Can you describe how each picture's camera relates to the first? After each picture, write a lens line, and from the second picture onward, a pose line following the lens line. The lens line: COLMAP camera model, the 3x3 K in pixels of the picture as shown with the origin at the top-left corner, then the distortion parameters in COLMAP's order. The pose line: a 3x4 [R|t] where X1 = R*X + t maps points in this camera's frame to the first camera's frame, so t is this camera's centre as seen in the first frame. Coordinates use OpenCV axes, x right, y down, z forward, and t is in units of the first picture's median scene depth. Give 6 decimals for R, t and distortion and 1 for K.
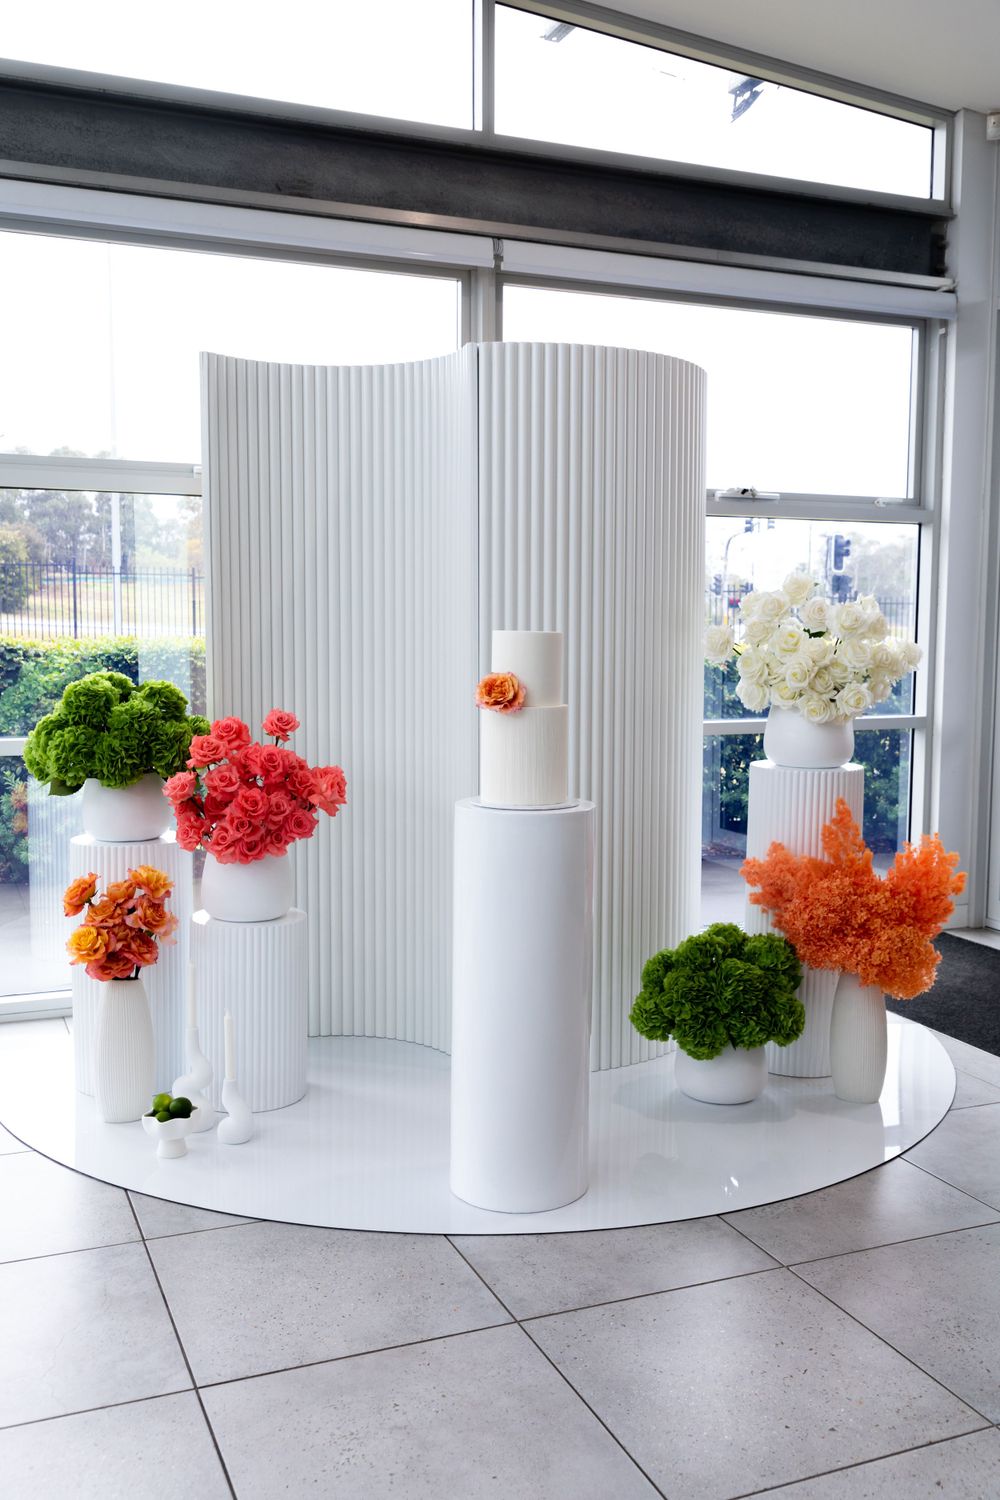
lens RADIAL K [[1357.3, 0, 502.9], [0, 1357.3, 777.5], [0, 0, 1]] dist [0.002133, 0.004357]
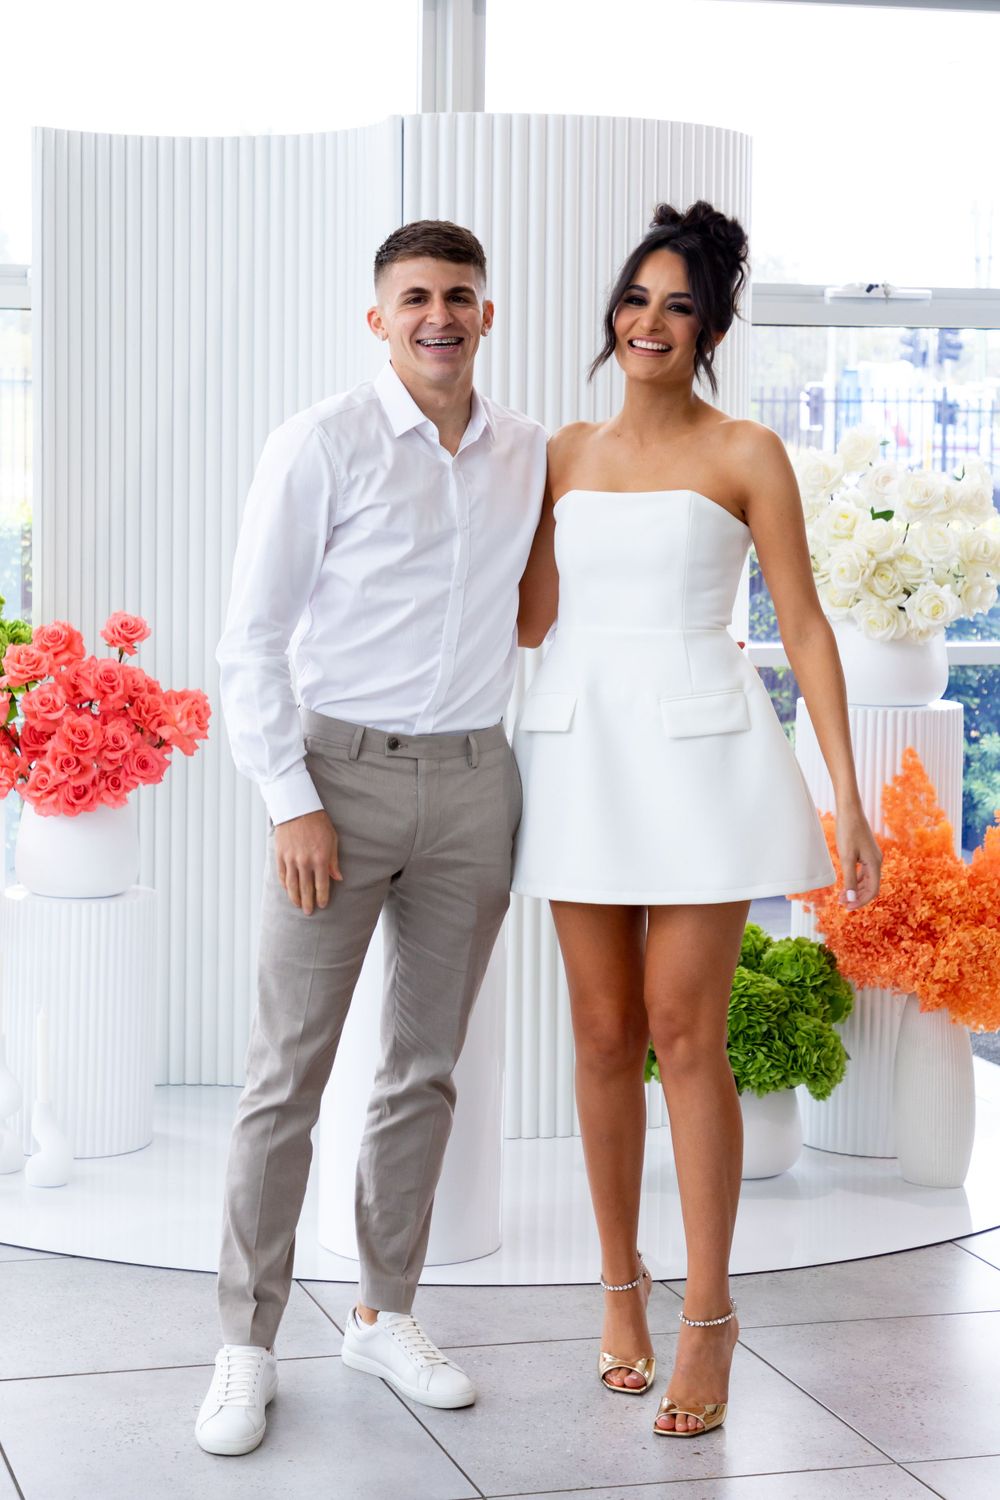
lens RADIAL K [[3936.3, 0, 500.0], [0, 3936.3, 750.0], [0, 0, 1]] dist [0.052129, -0.352428]
pose [[0.989855, 0.014951, -0.141292, 0.339466], [-0.019627, 0.999303, -0.031764, 0.088538], [0.140718, 0.034215, 0.989458, -1.082682]]
